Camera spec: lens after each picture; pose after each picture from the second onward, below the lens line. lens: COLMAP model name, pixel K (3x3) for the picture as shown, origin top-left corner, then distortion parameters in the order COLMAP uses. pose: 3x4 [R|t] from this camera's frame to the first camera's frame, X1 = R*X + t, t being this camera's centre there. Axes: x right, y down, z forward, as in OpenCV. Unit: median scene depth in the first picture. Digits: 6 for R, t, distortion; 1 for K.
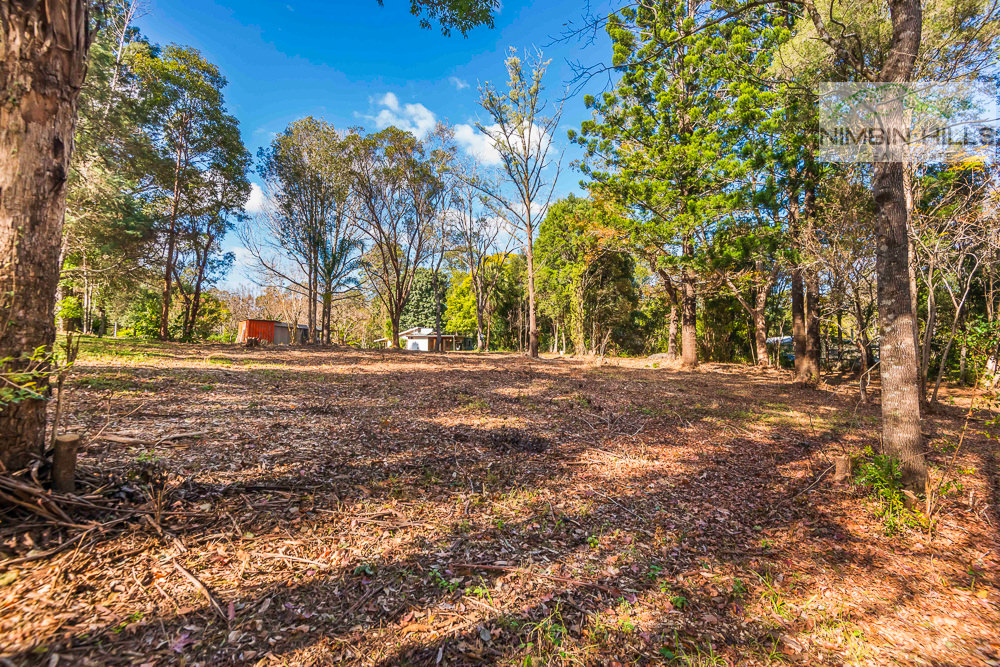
lens RADIAL K [[468.0, 0, 500.5], [0, 468.0, 337.9], [0, 0, 1]] dist [0.001745, -0.003240]
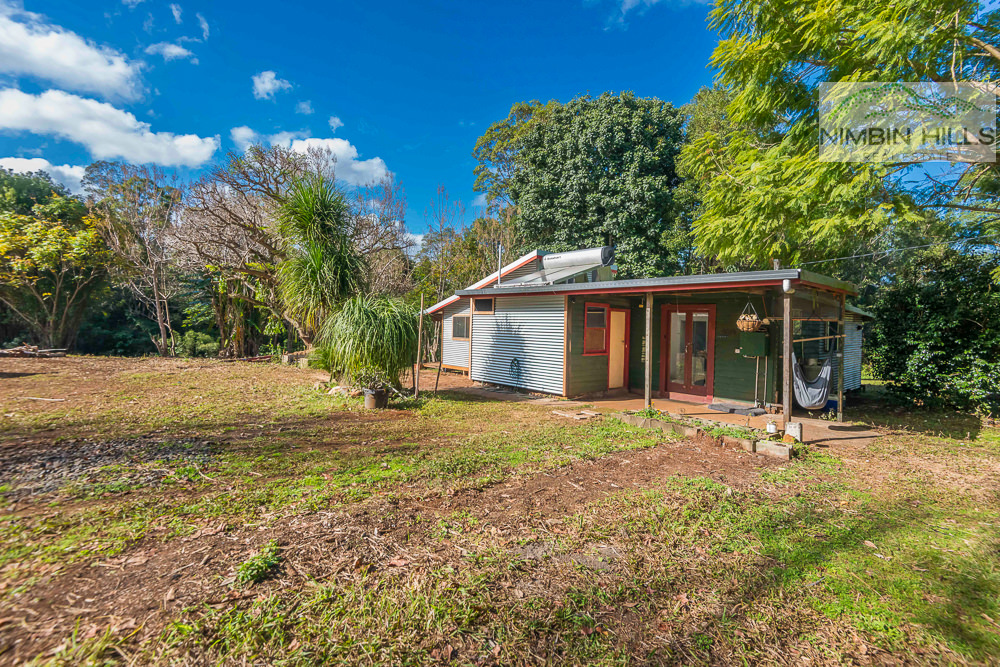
lens RADIAL K [[468.0, 0, 495.9], [0, 468.0, 333.6], [0, 0, 1]] dist [0.001745, -0.003240]
pose [[0.900872, 0.022632, -0.433494, -0.090147], [-0.003637, 0.998998, 0.044597, 0.002965], [0.434069, -0.038600, 0.900052, 0.689490]]
